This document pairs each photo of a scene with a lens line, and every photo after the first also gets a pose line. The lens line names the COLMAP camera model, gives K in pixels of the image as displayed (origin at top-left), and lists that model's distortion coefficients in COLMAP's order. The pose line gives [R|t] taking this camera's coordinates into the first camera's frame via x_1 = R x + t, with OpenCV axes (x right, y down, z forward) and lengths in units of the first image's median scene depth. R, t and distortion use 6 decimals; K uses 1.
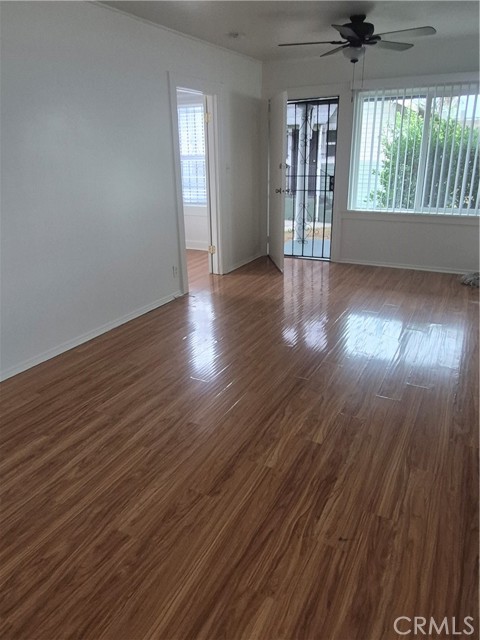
lens RADIAL K [[470.3, 0, 239.6], [0, 470.3, 320.1], [0, 0, 1]] dist [0.003795, -0.007984]
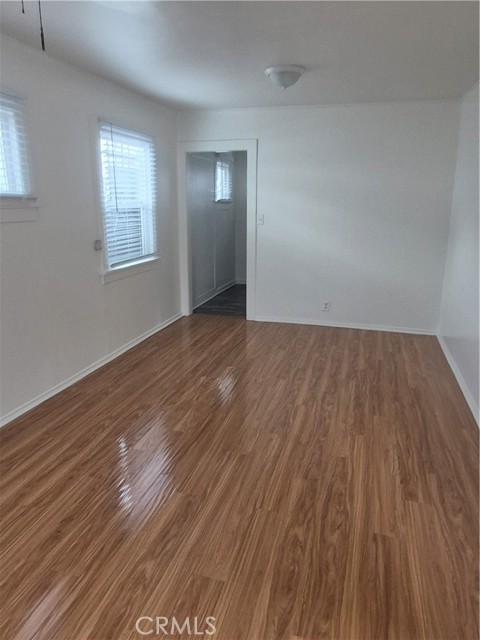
lens RADIAL K [[470.3, 0, 234.1], [0, 470.3, 319.2], [0, 0, 1]] dist [0.003795, -0.007984]
pose [[-0.984897, 0.052797, -0.164896, 0.300456], [-0.048396, 0.830464, 0.554966, -0.789159], [0.166240, 0.554564, -0.815367, 2.103308]]
